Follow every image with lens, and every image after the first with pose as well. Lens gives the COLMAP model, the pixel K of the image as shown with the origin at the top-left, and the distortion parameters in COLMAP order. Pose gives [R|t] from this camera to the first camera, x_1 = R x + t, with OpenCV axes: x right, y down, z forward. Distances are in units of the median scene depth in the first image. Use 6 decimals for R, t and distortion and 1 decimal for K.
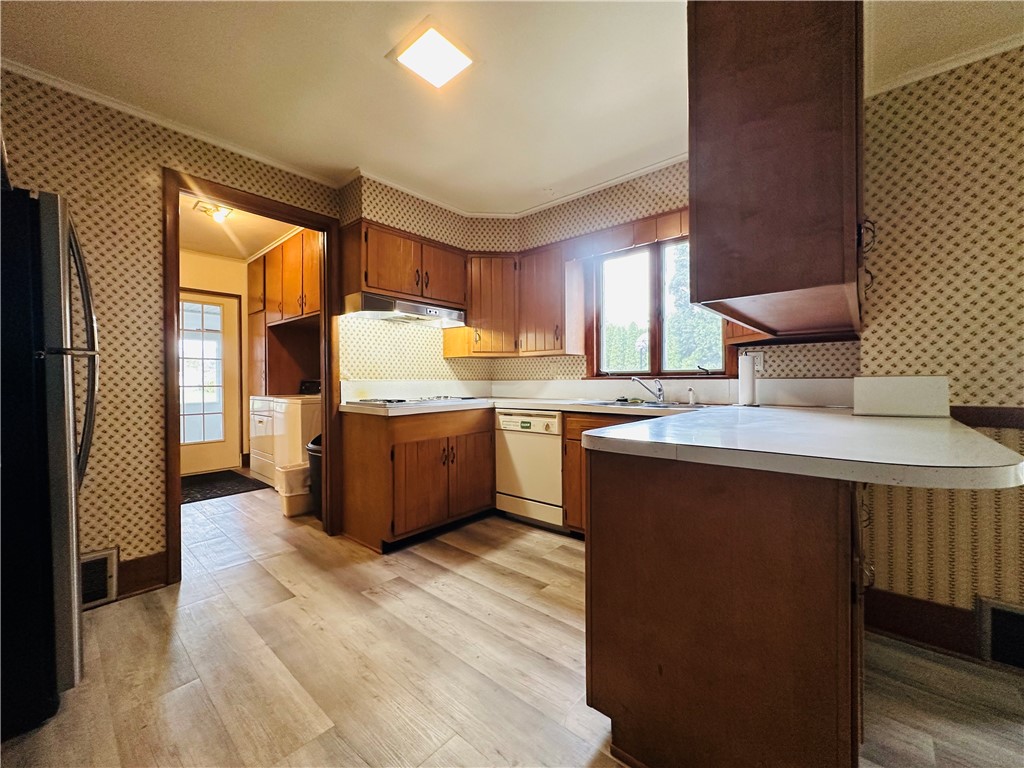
lens RADIAL K [[409.2, 0, 511.2], [0, 409.2, 384.3], [0, 0, 1]] dist [0.002834, 0.000065]
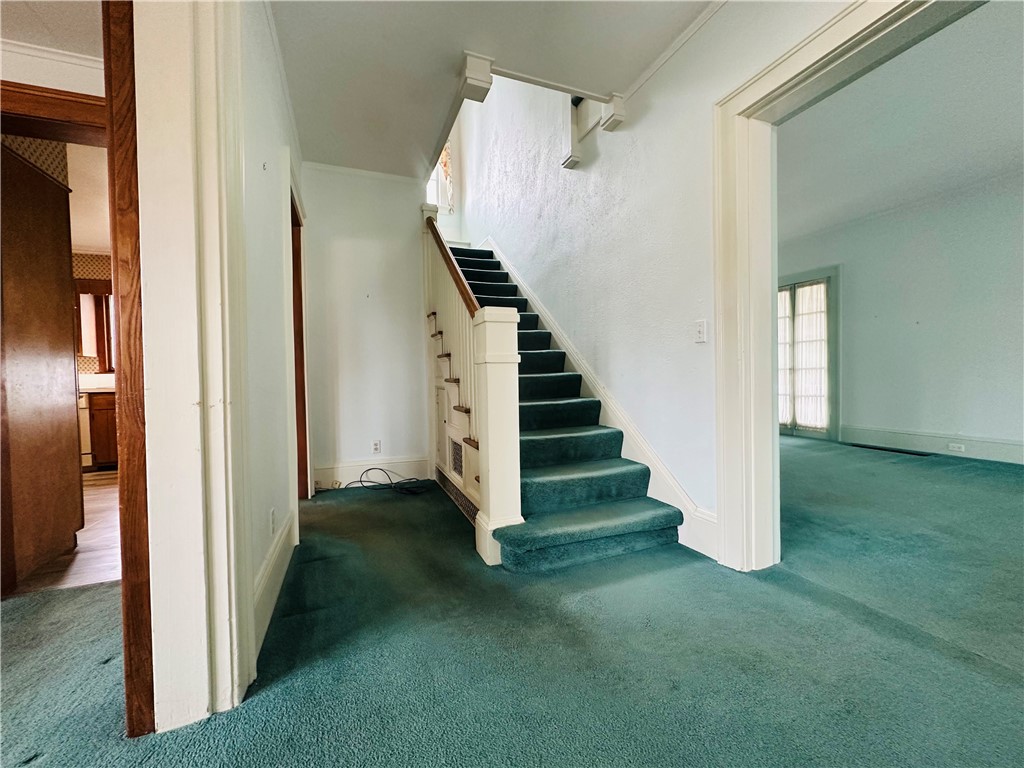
lens RADIAL K [[409.2, 0, 511.9], [0, 409.2, 385.5], [0, 0, 1]] dist [0.002834, 0.000065]
pose [[0.452011, -0.026060, 0.891632, -0.467167], [0.018753, 0.999630, 0.019710, 0.030197], [-0.891815, 0.007812, 0.452332, -1.002446]]
